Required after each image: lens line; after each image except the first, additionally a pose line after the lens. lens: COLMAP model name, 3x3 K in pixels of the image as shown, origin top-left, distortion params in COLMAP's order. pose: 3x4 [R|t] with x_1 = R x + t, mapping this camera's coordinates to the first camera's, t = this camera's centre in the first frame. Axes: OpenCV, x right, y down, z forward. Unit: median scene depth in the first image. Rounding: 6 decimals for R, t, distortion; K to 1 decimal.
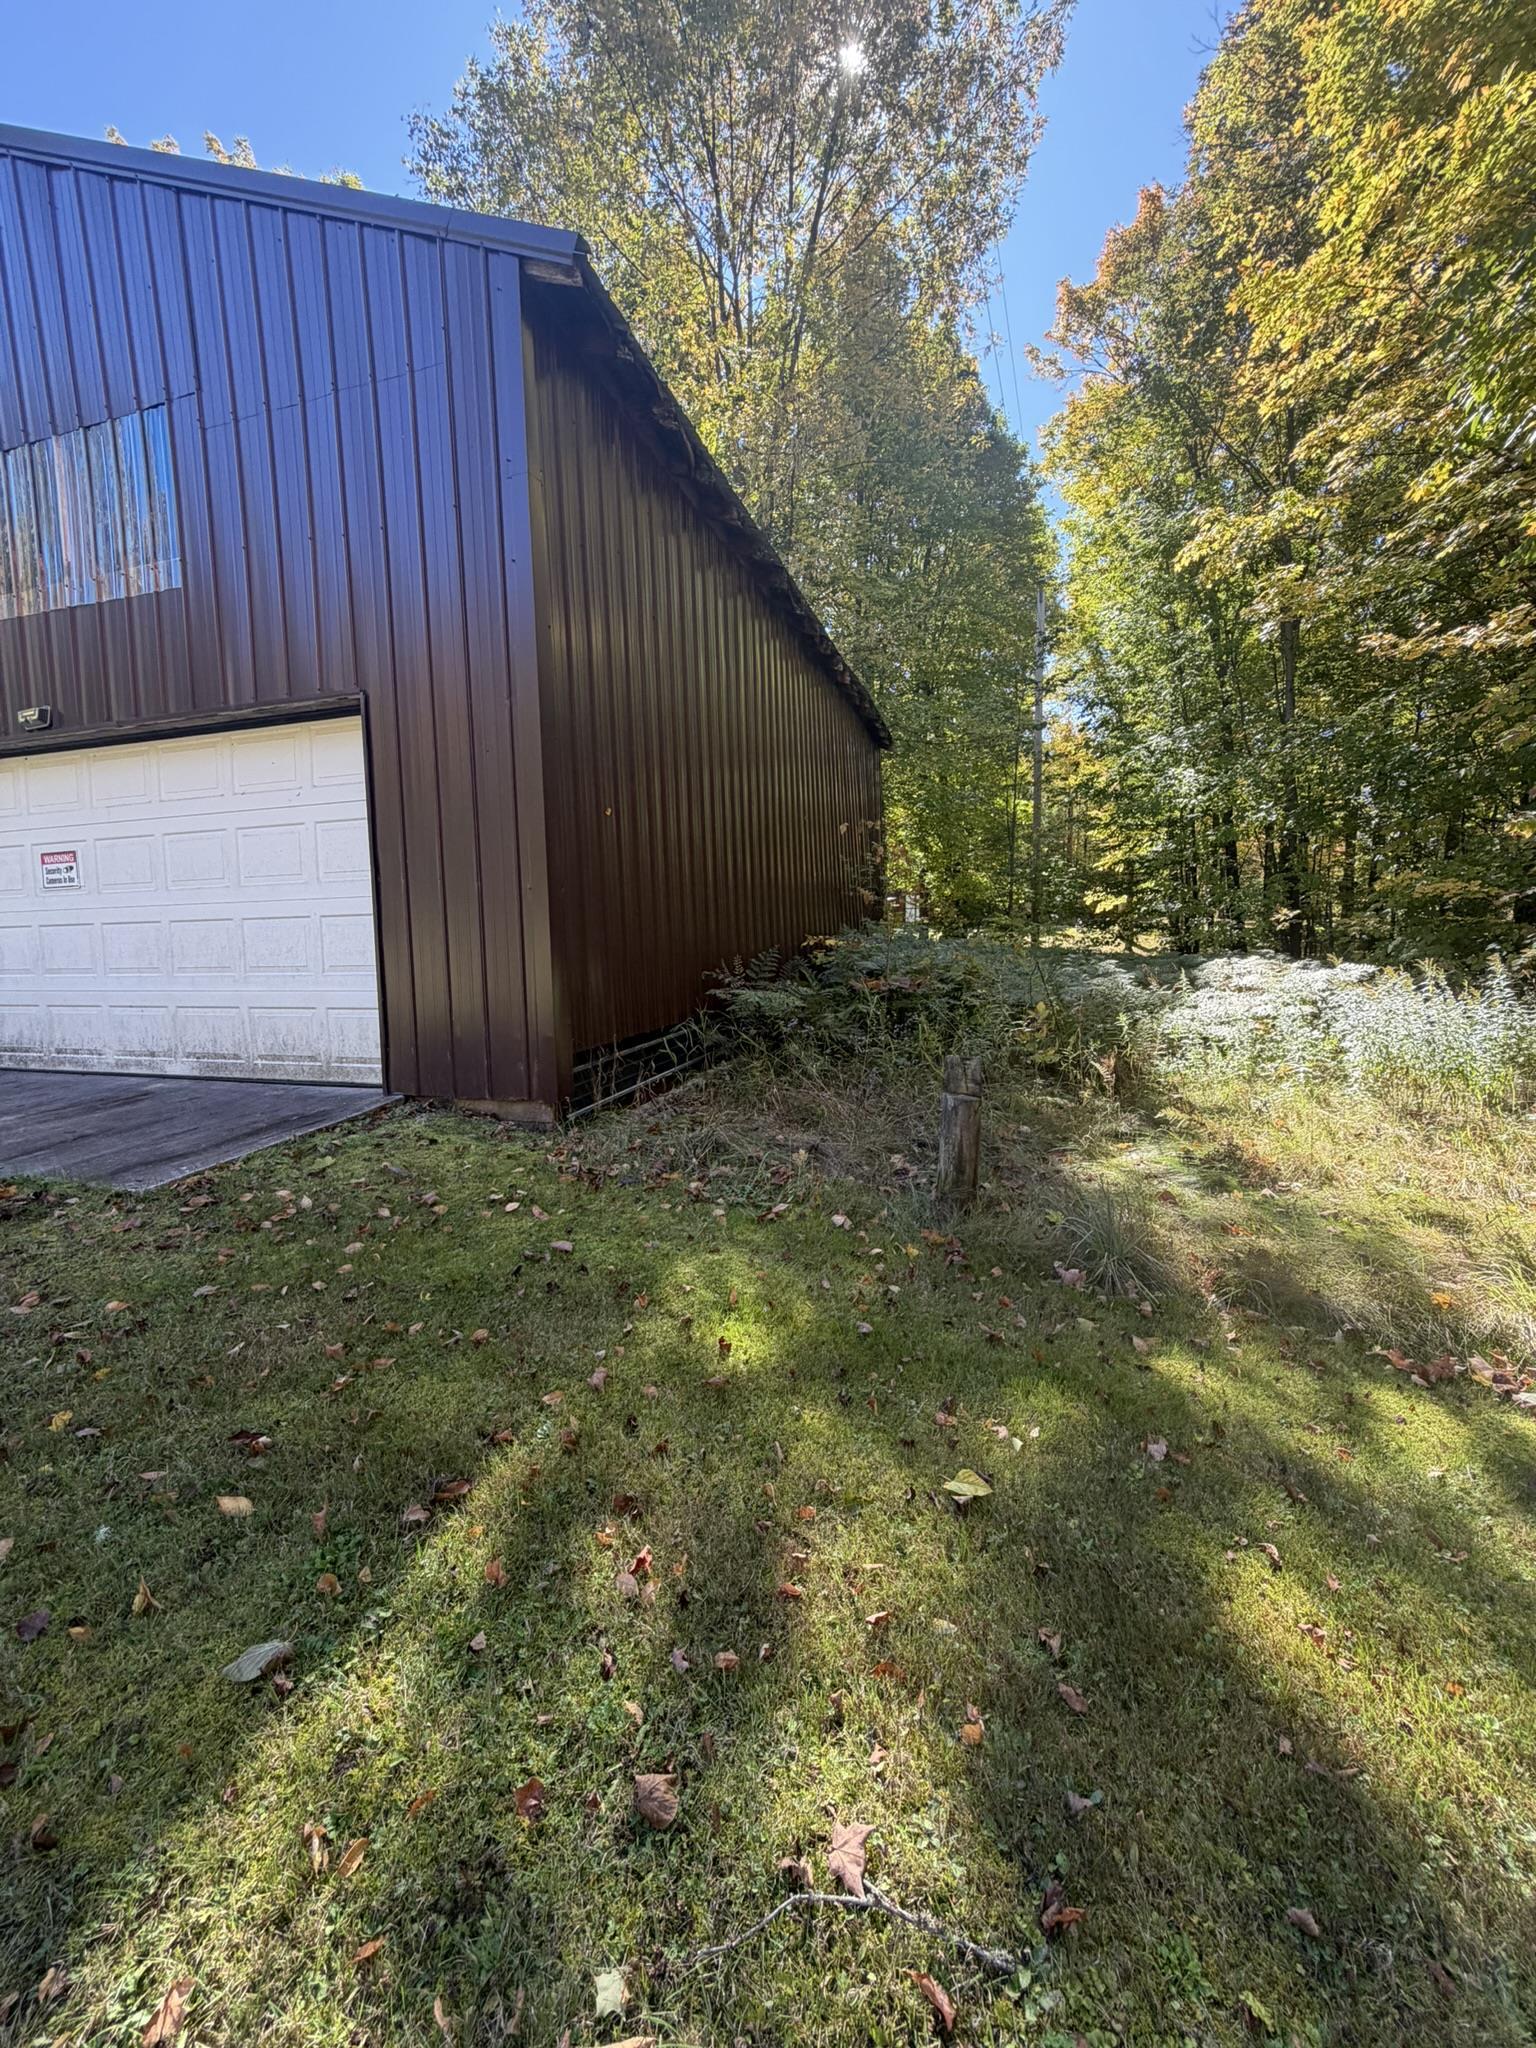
lens RADIAL K [[812.7, 0, 767.9], [0, 812.7, 1005.8], [0, 0, 1]] dist [0.023185, 0.000124]
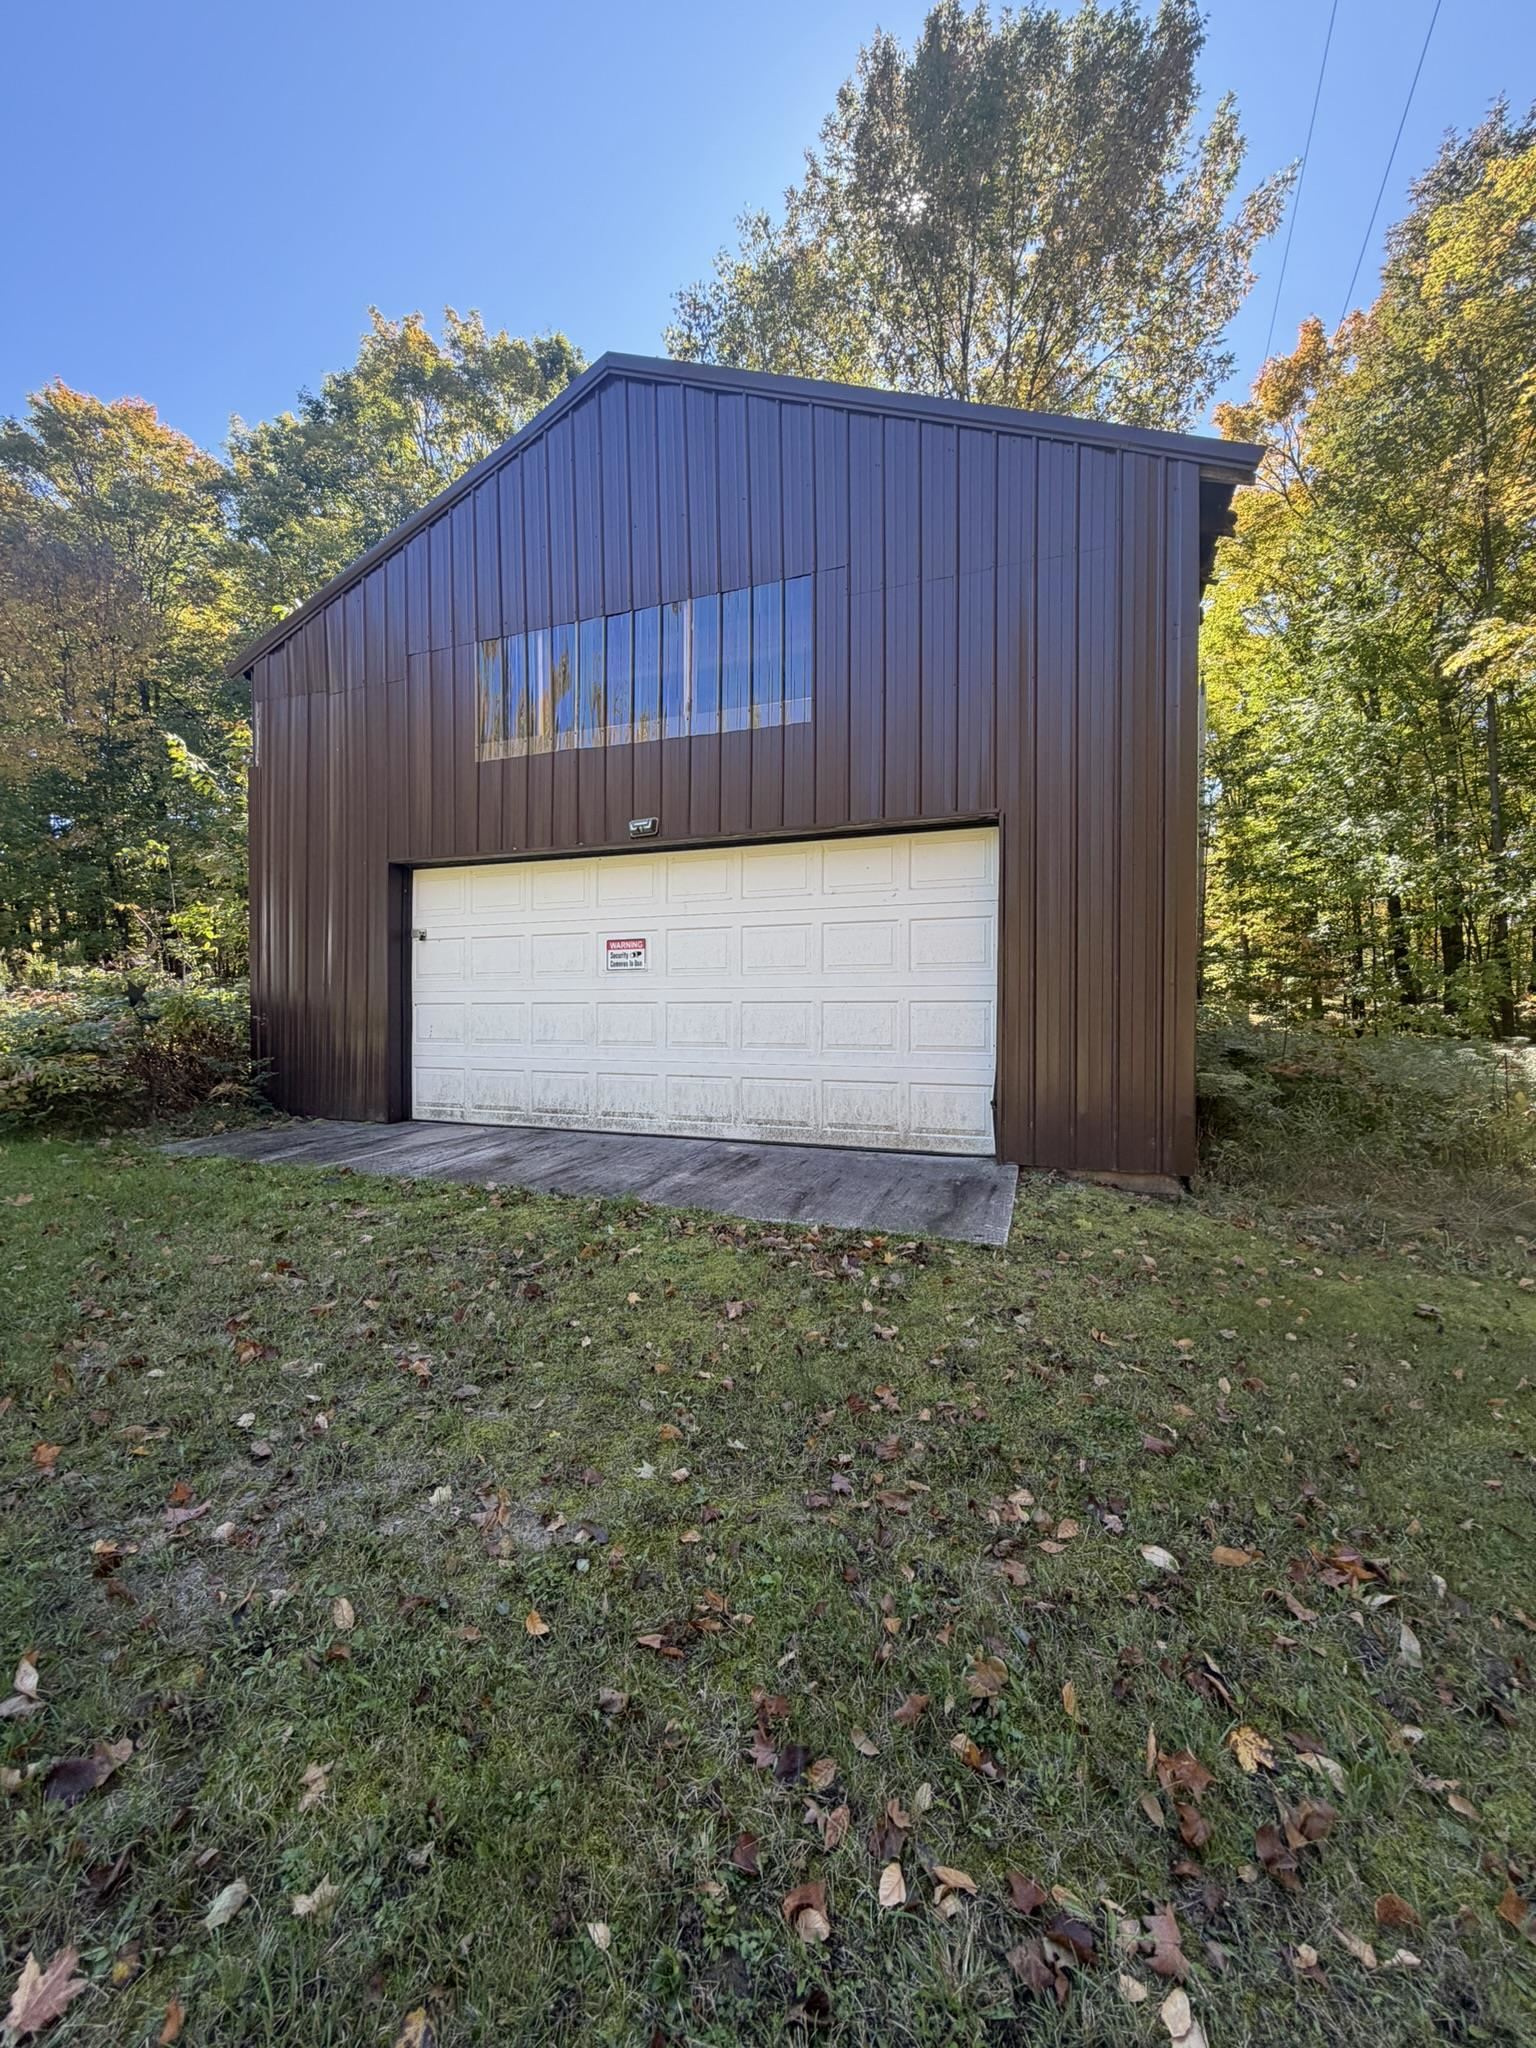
lens RADIAL K [[819.8, 0, 768.0], [0, 819.8, 1024.0], [0, 0, 1]] dist [-0.001417, 0.000218]
pose [[0.998045, 0.018580, -0.059674, -0.642491], [-0.022368, 0.997735, -0.063441, -0.001683], [0.058360, 0.064652, 0.996200, -0.119119]]
